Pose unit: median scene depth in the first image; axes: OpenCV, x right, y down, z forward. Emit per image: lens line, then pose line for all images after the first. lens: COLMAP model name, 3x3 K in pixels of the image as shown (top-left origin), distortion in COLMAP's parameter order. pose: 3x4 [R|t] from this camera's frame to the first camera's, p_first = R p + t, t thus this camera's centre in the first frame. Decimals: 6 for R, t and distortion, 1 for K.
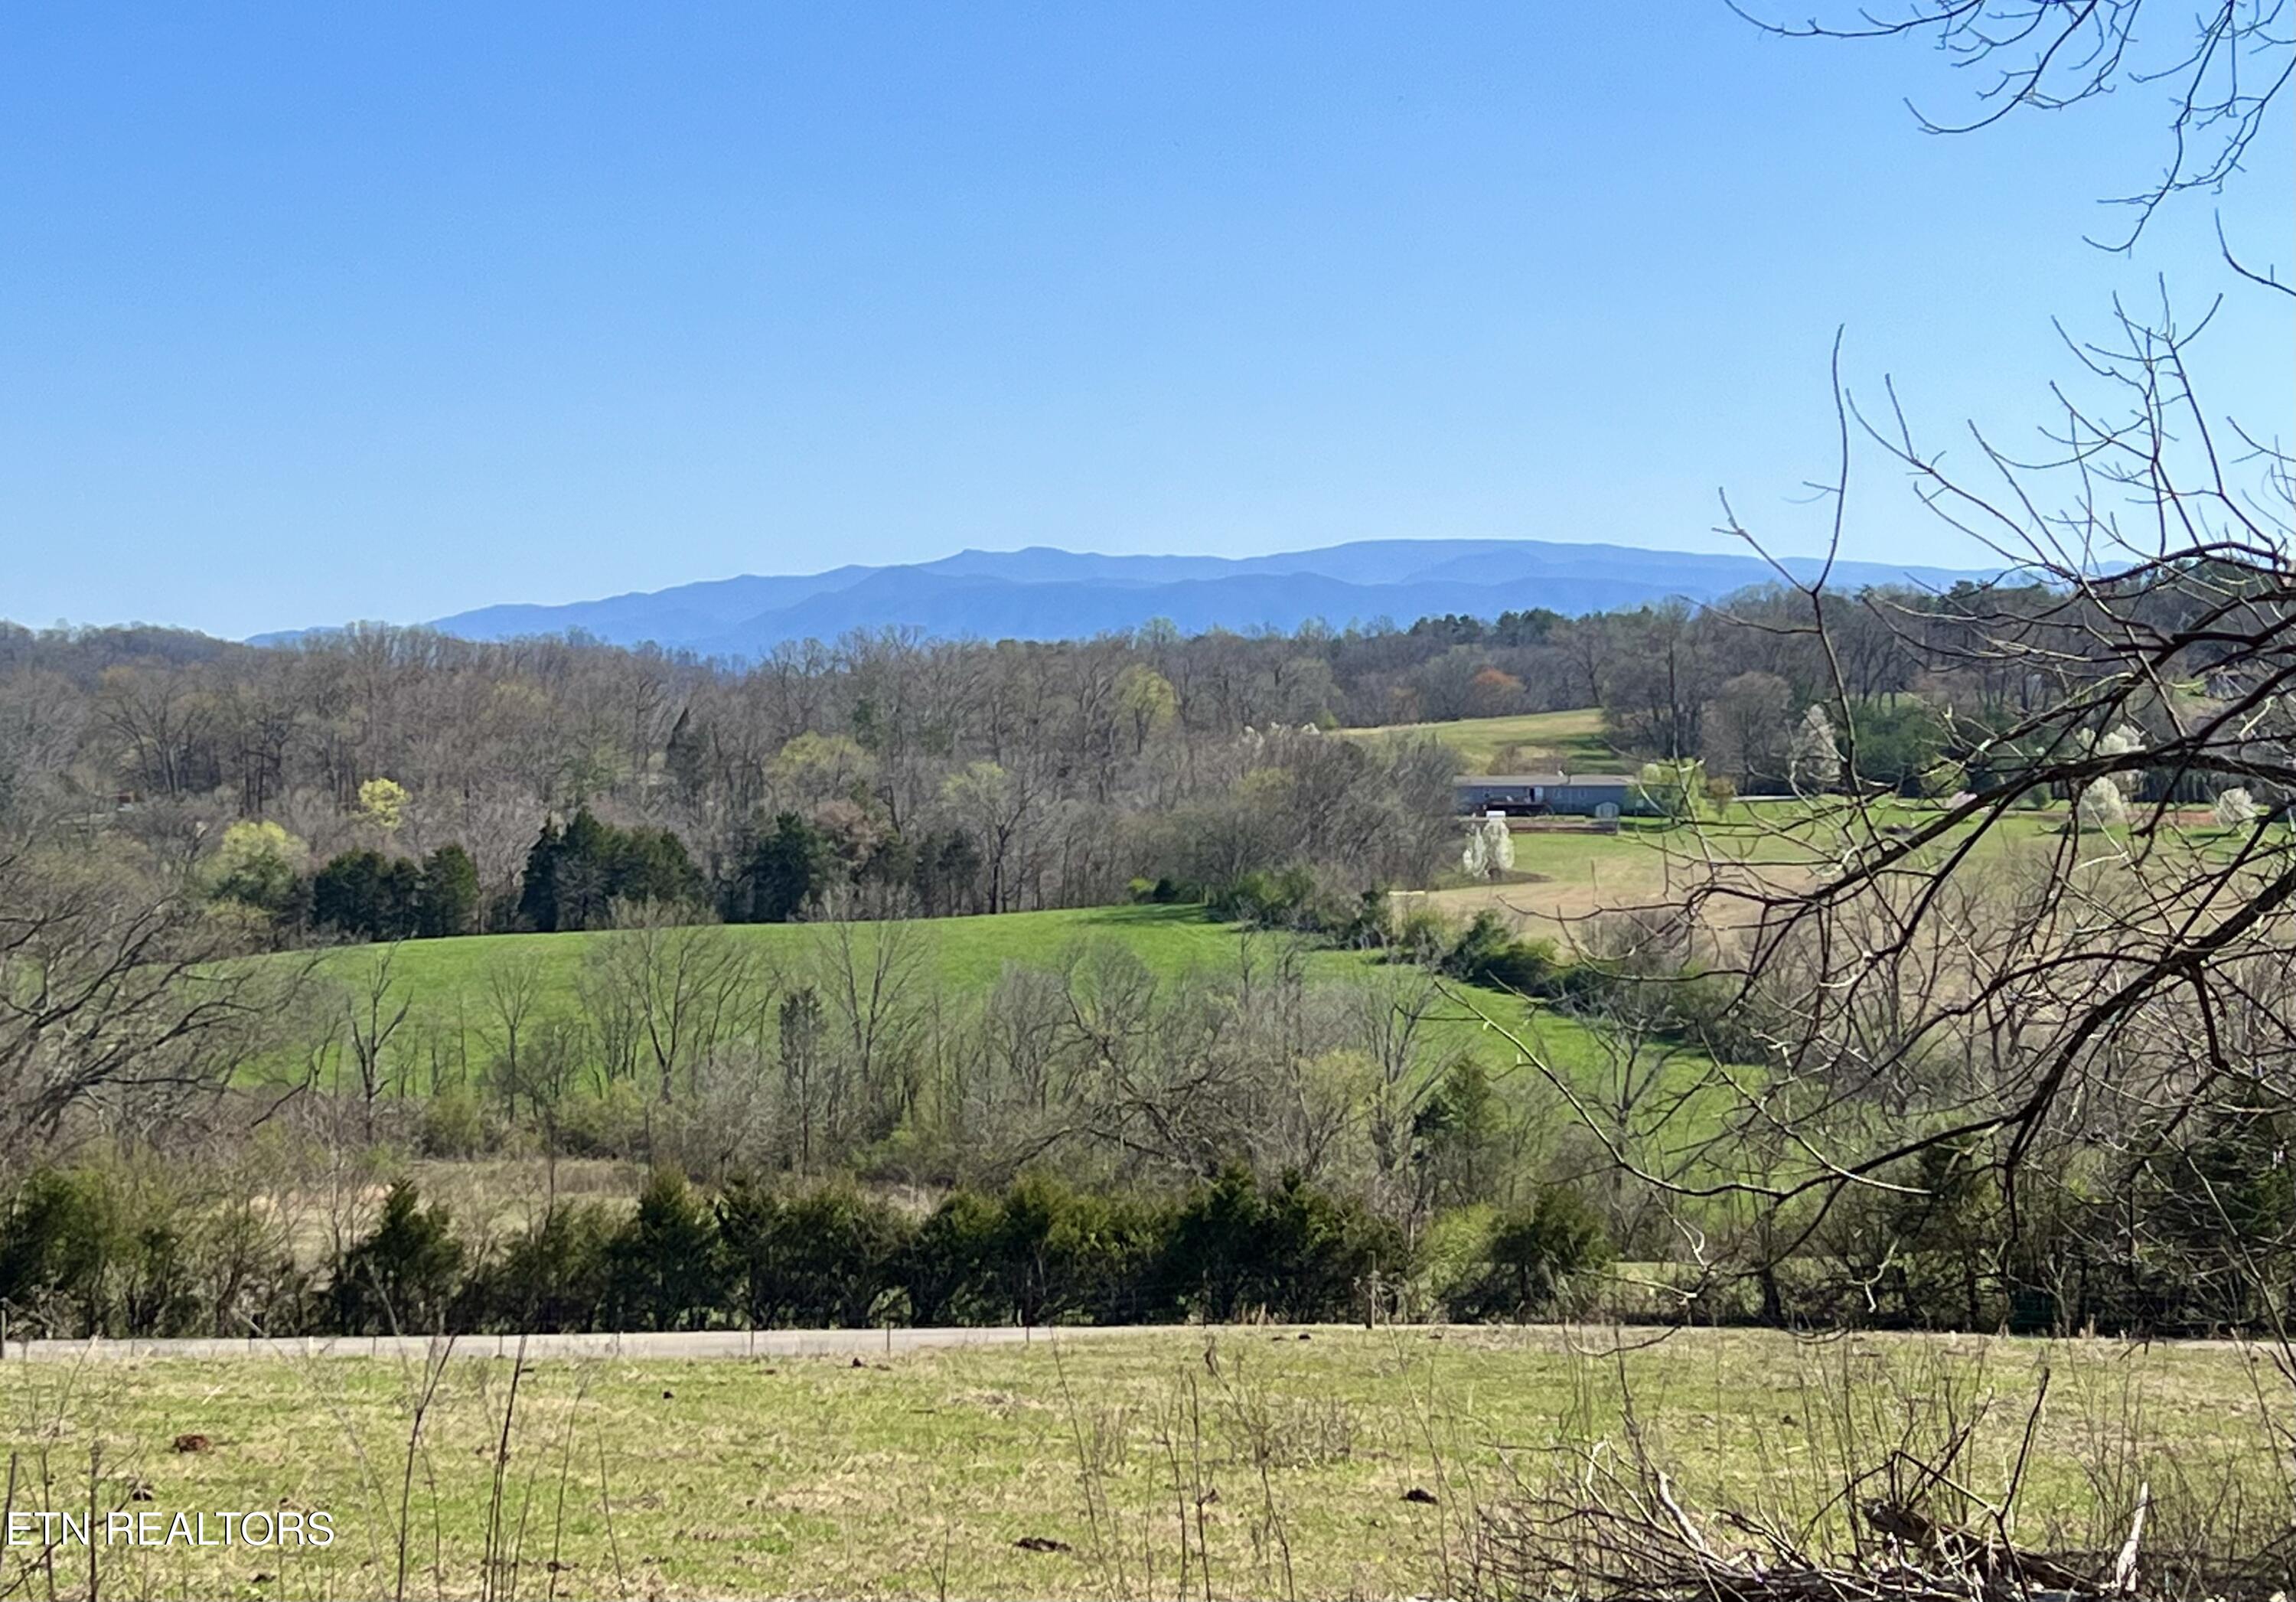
lens RADIAL K [[3998.2, 0, 1140.0], [0, 3998.2, 820.3], [0, 0, 1]] dist [0.093506, 0.000000]
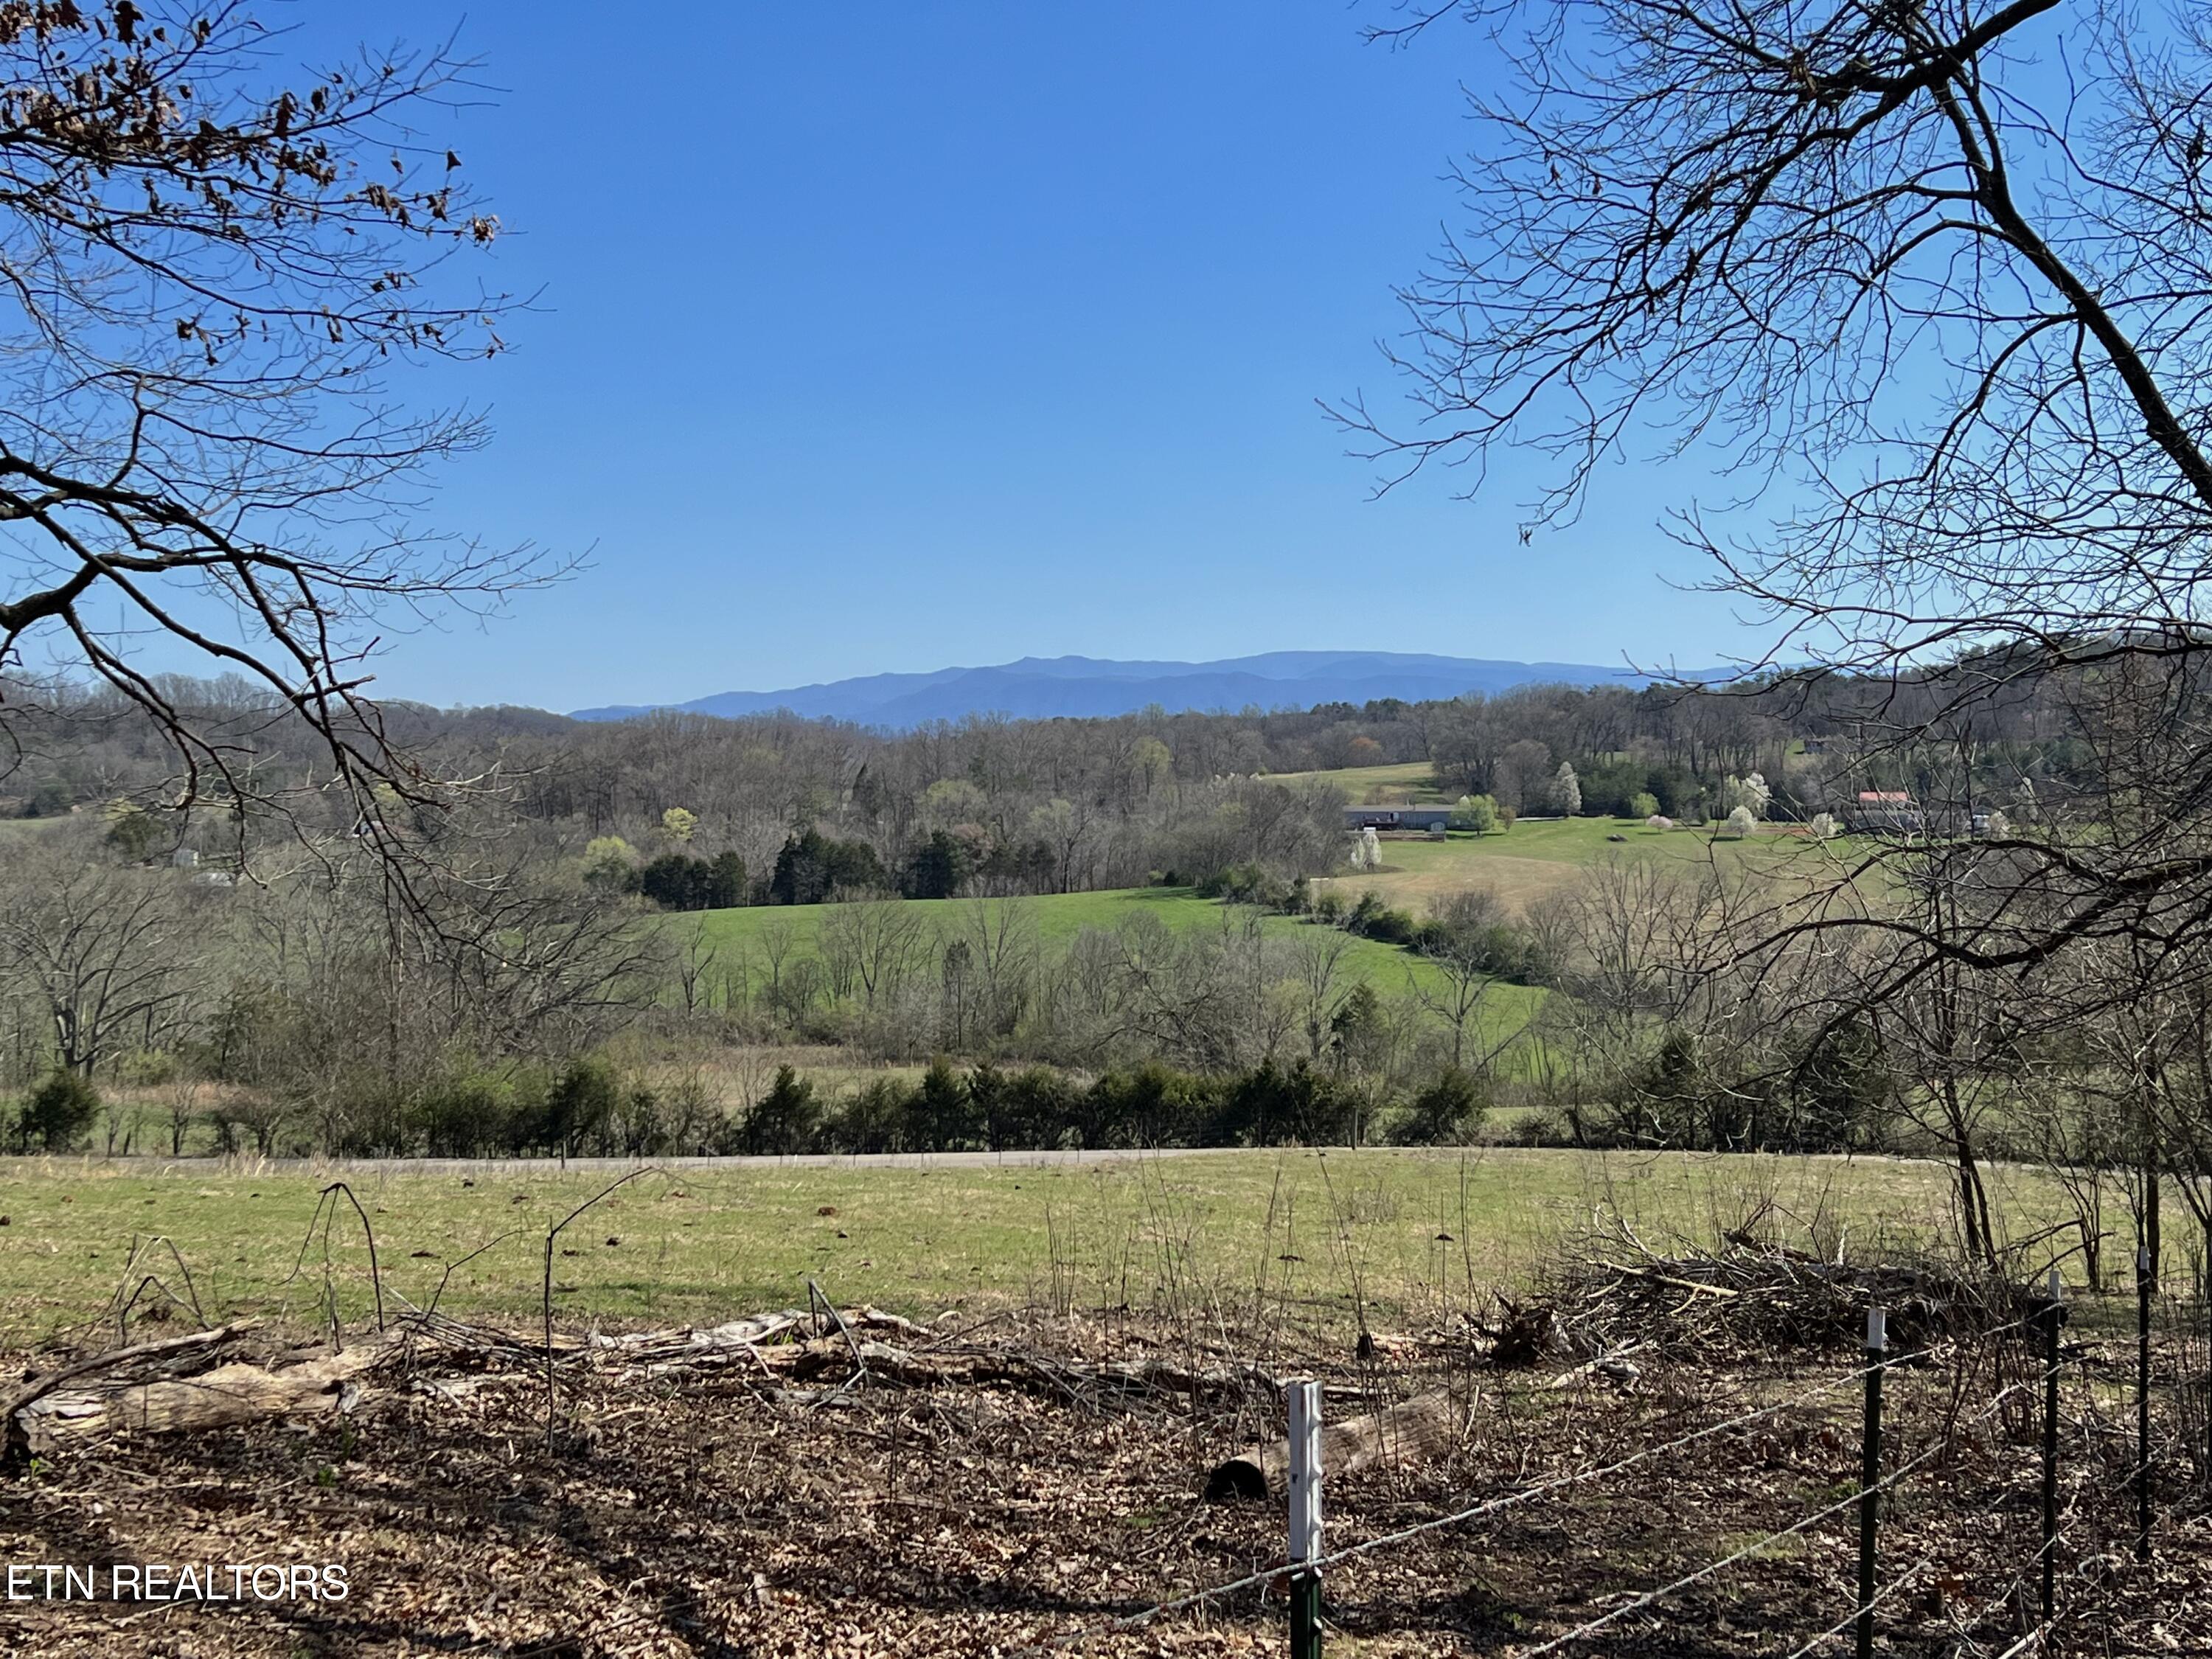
lens RADIAL K [[2835.2, 0, 1115.3], [0, 2835.2, 806.0], [0, 0, 1]] dist [0.096288, 0.000000]
pose [[0.999448, -0.000161, 0.033223, -0.056695], [-0.000085, 0.999973, 0.007389, -0.021234], [-0.033223, -0.007388, 0.999421, -0.155006]]
